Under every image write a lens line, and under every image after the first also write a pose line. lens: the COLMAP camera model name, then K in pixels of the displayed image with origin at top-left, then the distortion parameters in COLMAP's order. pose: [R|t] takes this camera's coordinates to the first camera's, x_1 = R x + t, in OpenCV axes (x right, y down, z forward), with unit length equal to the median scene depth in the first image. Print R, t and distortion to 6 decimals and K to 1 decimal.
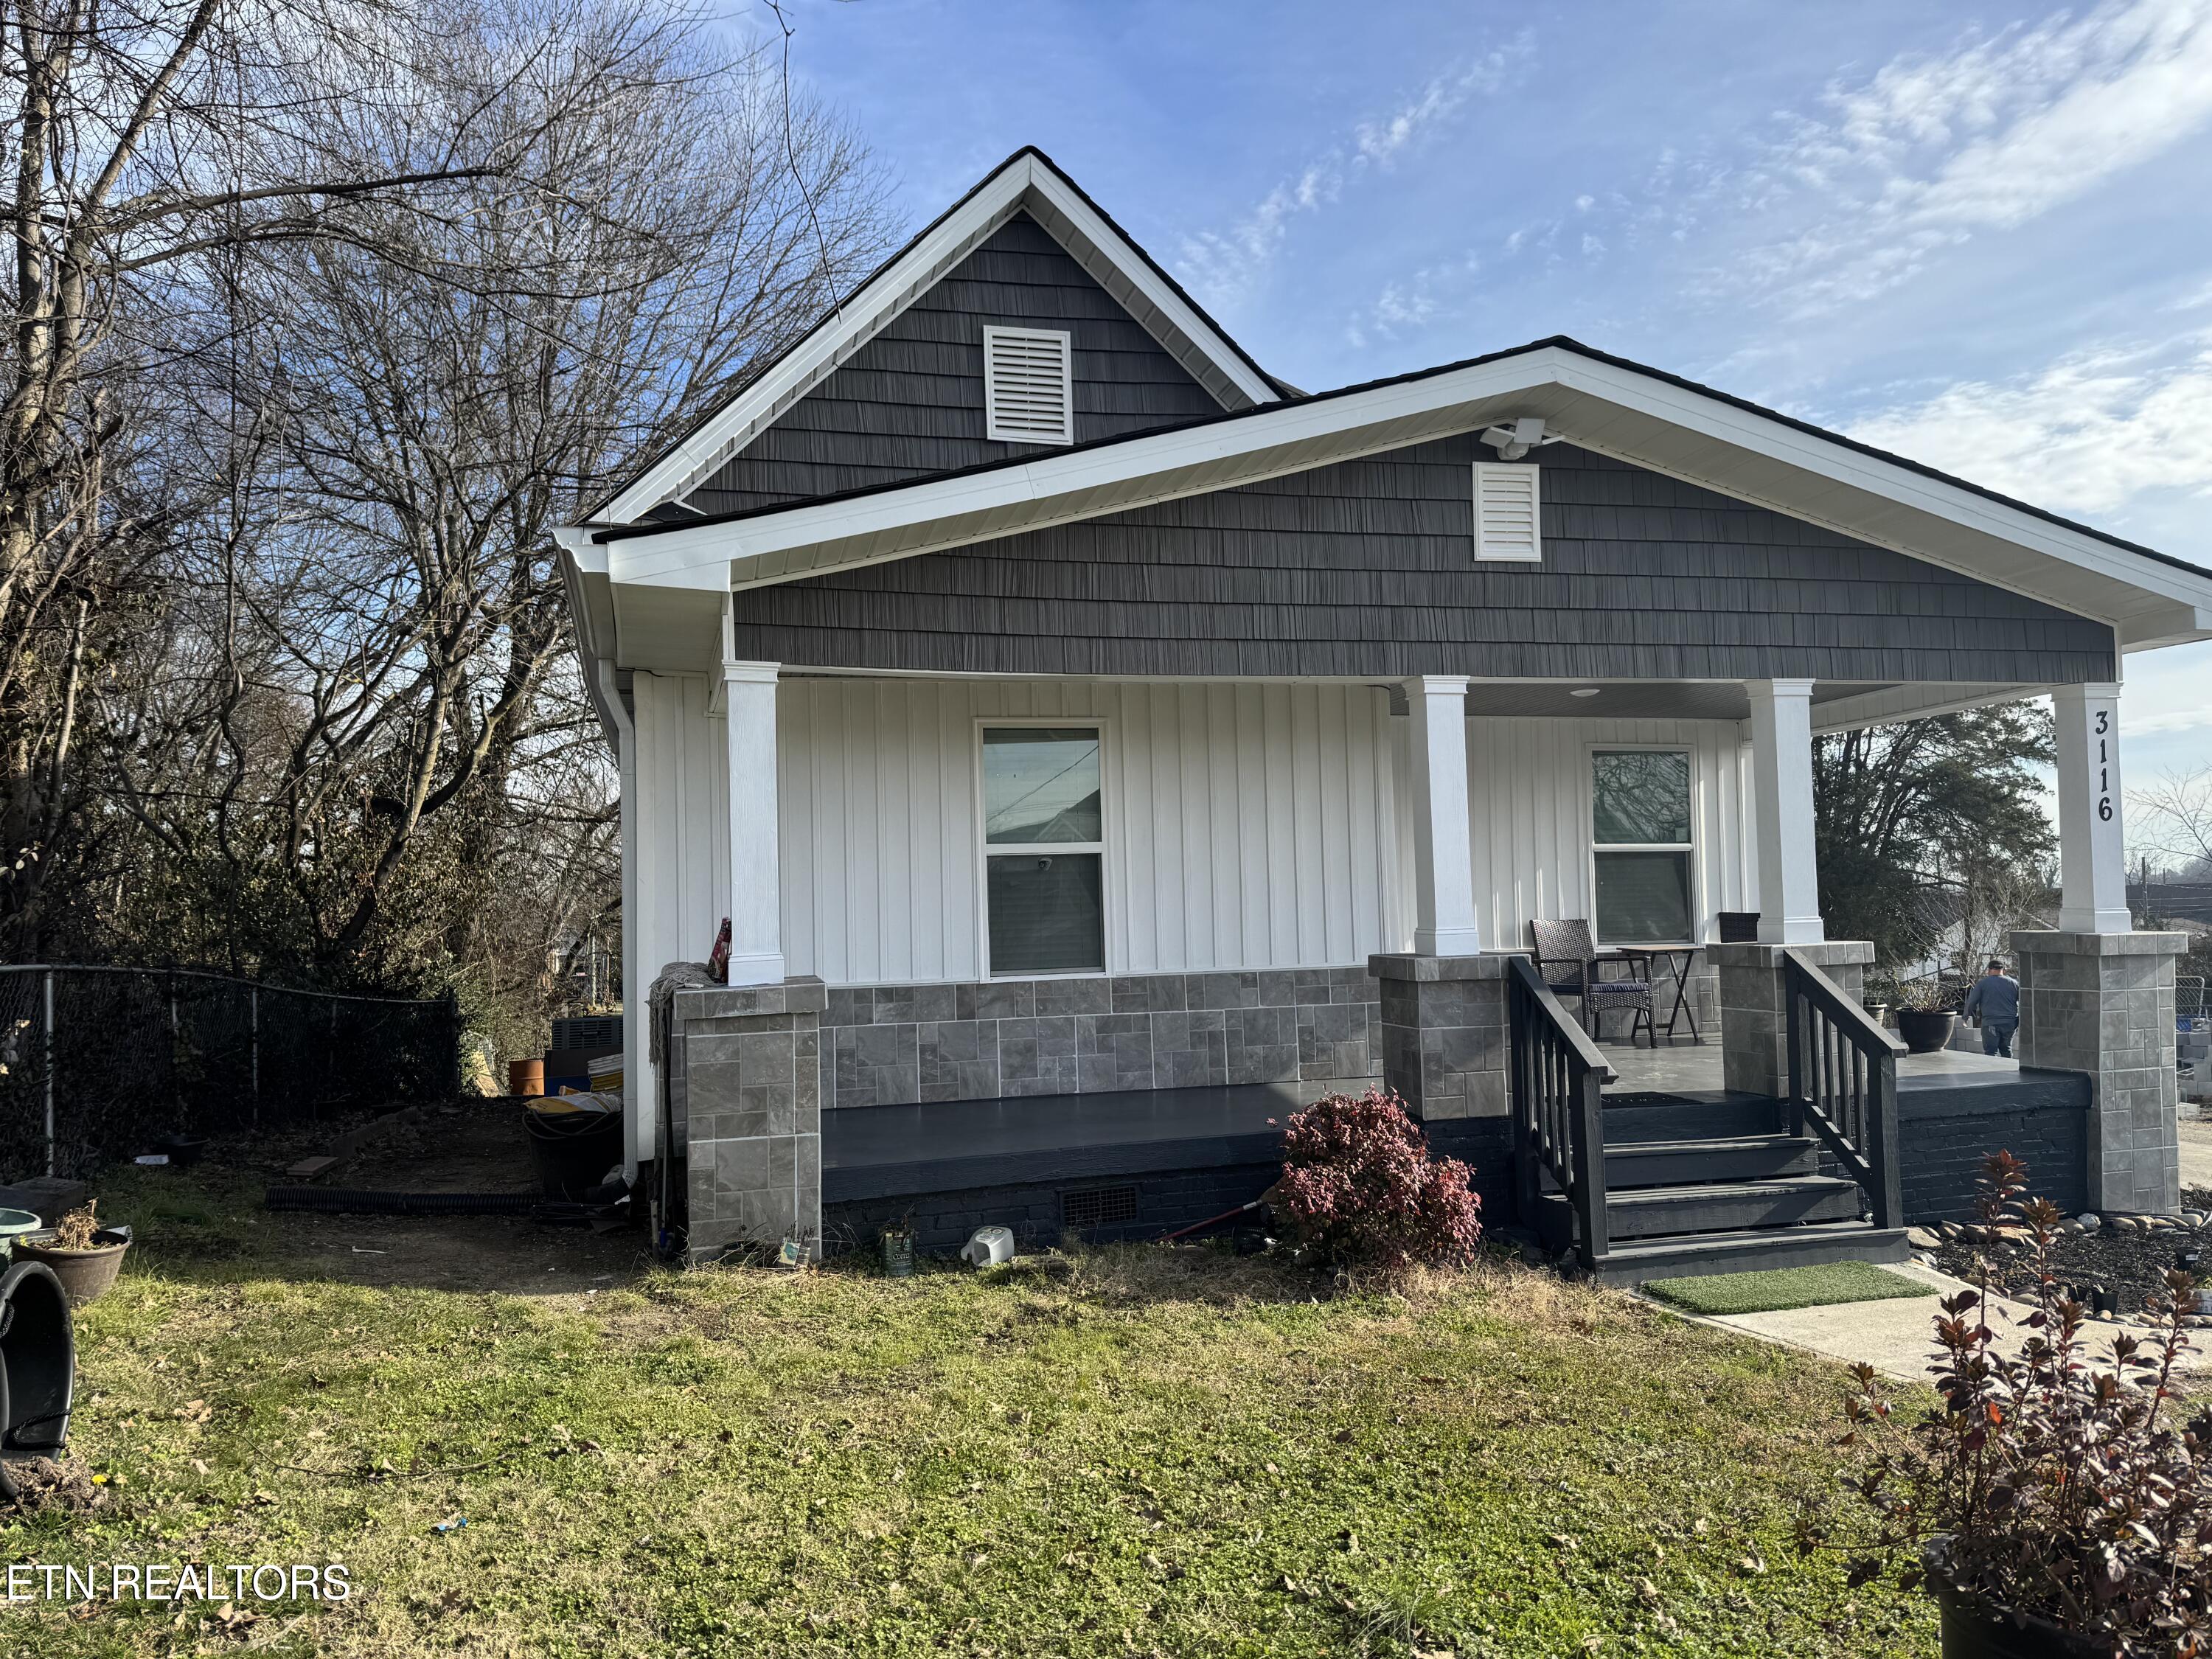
lens RADIAL K [[1559.2, 0, 930.7], [0, 1559.2, 816.6], [0, 0, 1]] dist [0.035699, -0.035415]
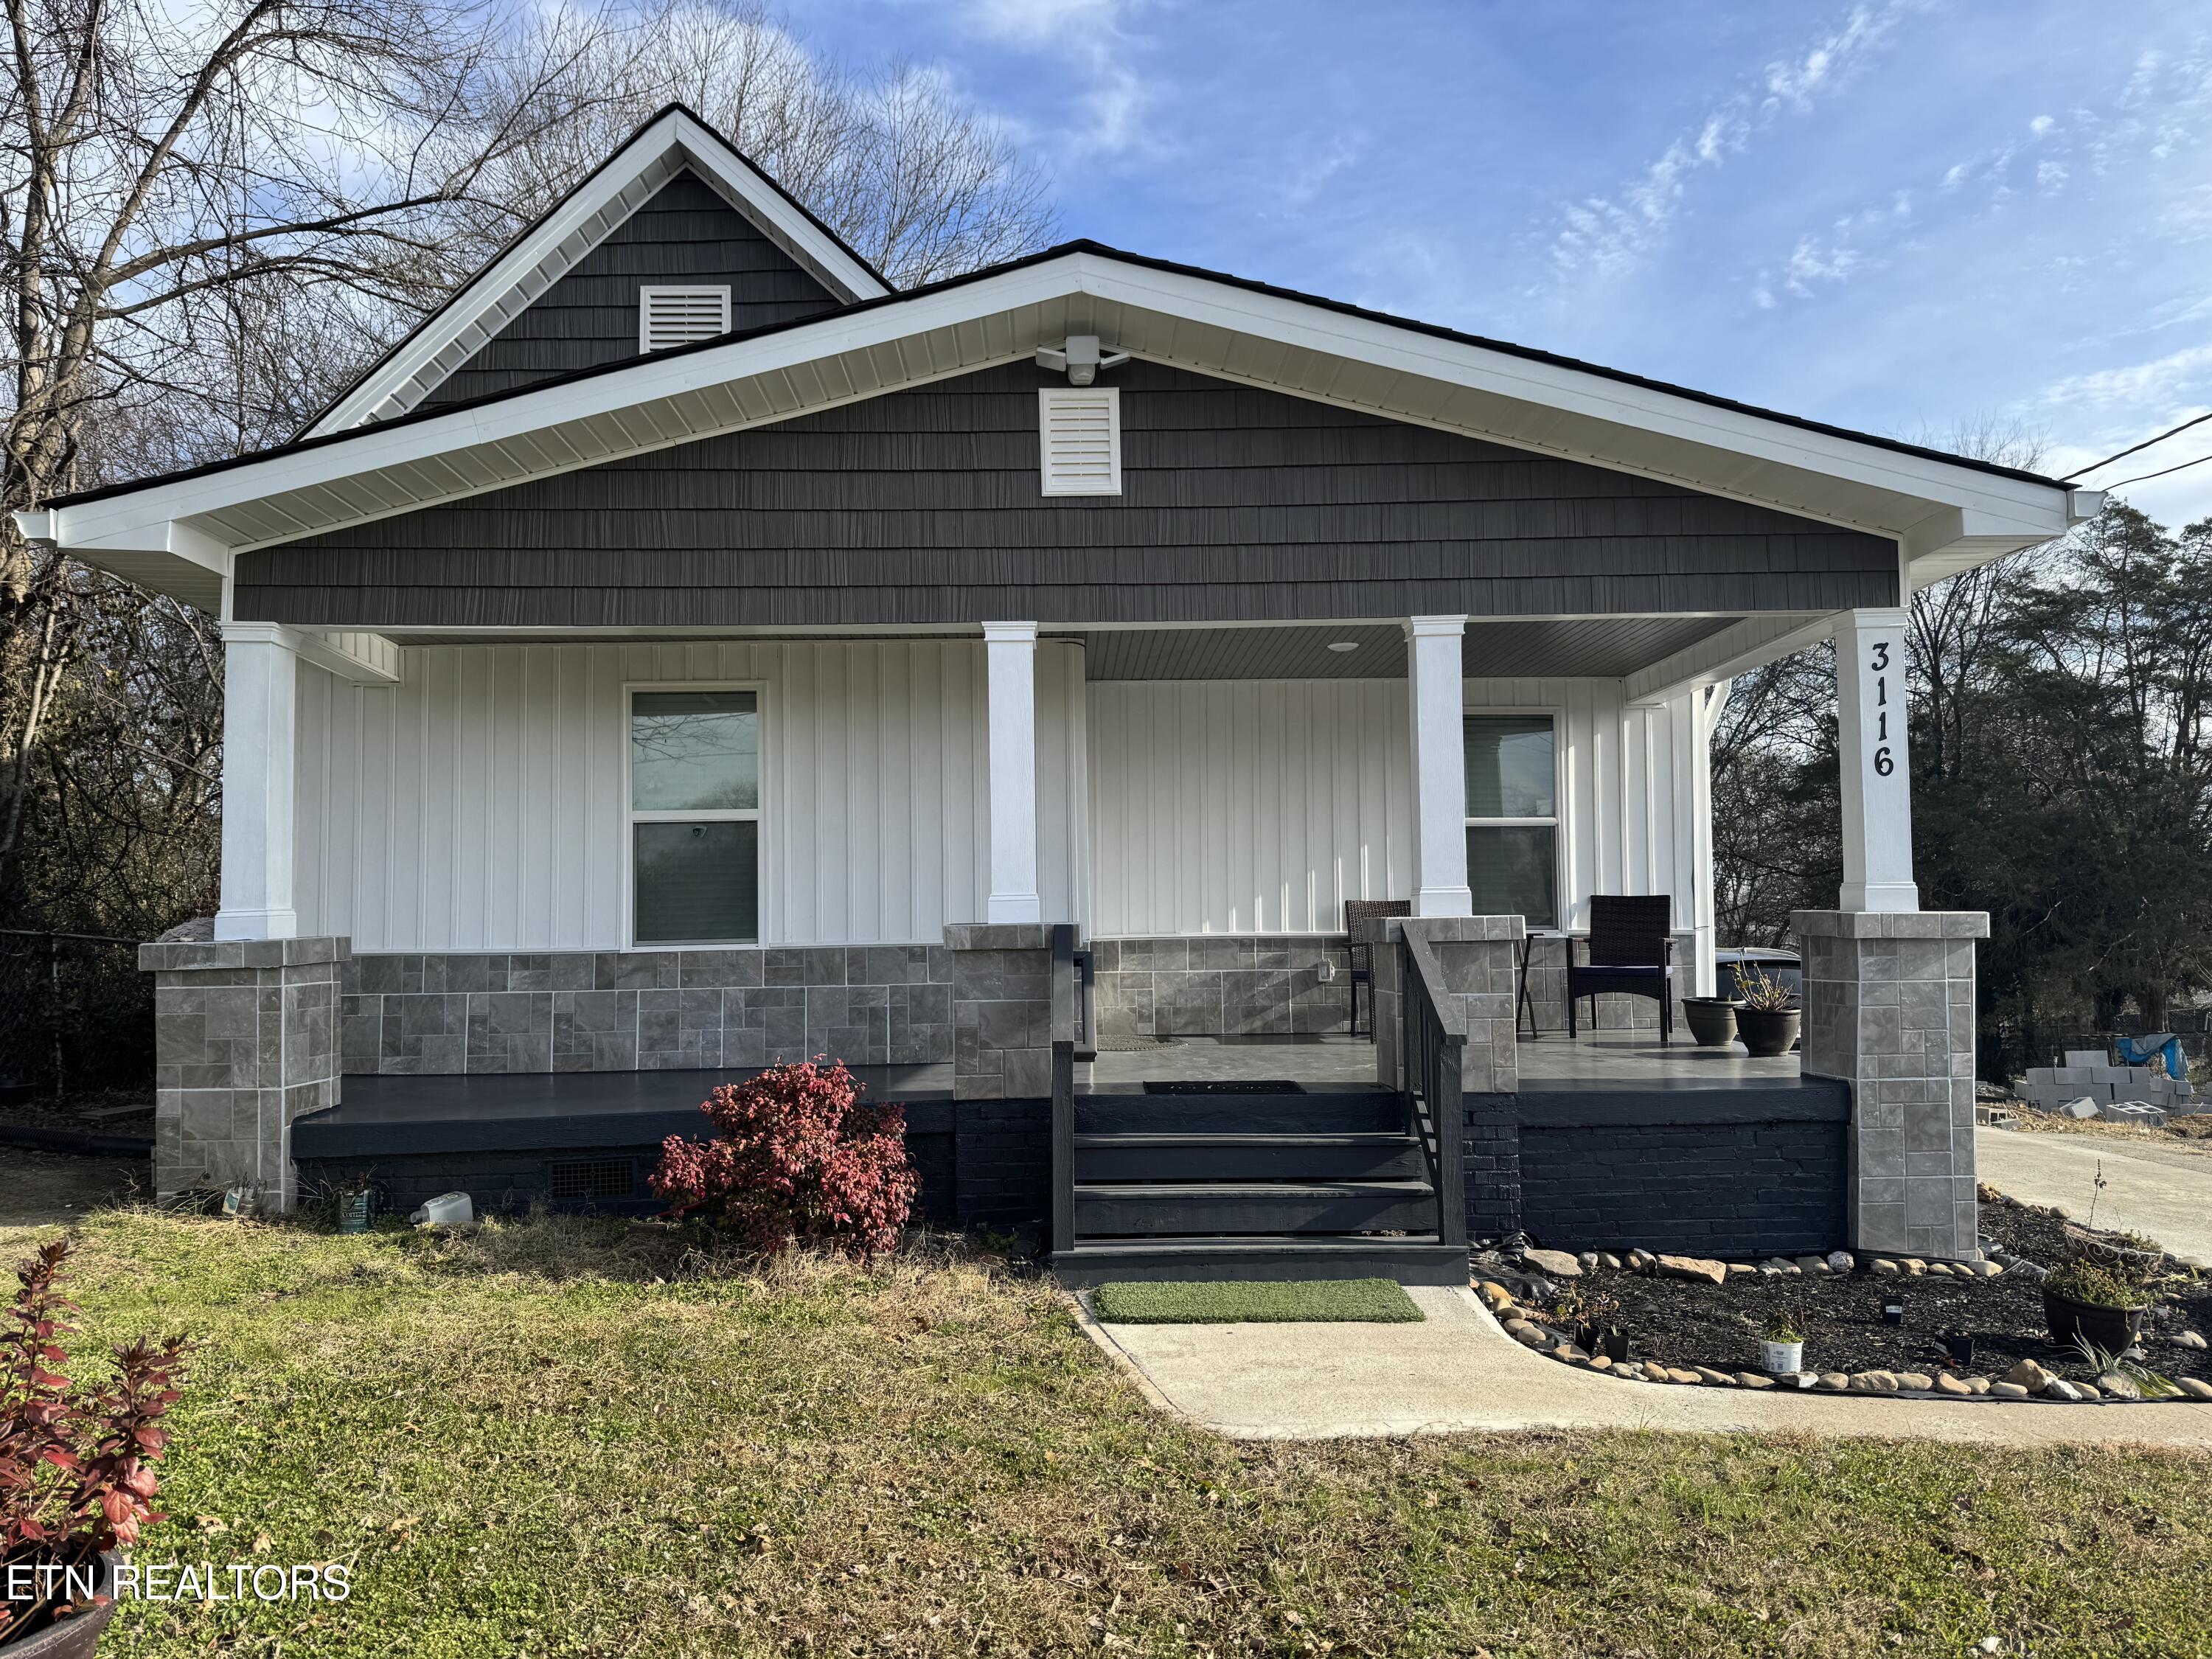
lens RADIAL K [[1559.2, 0, 1123.2], [0, 1559.2, 828.1], [0, 0, 1]] dist [0.035699, -0.035415]
pose [[0.972215, -0.003938, -0.234057, 0.561070], [0.002757, 0.999982, -0.005373, 0.033752], [0.234074, 0.004578, 0.972208, 0.111317]]
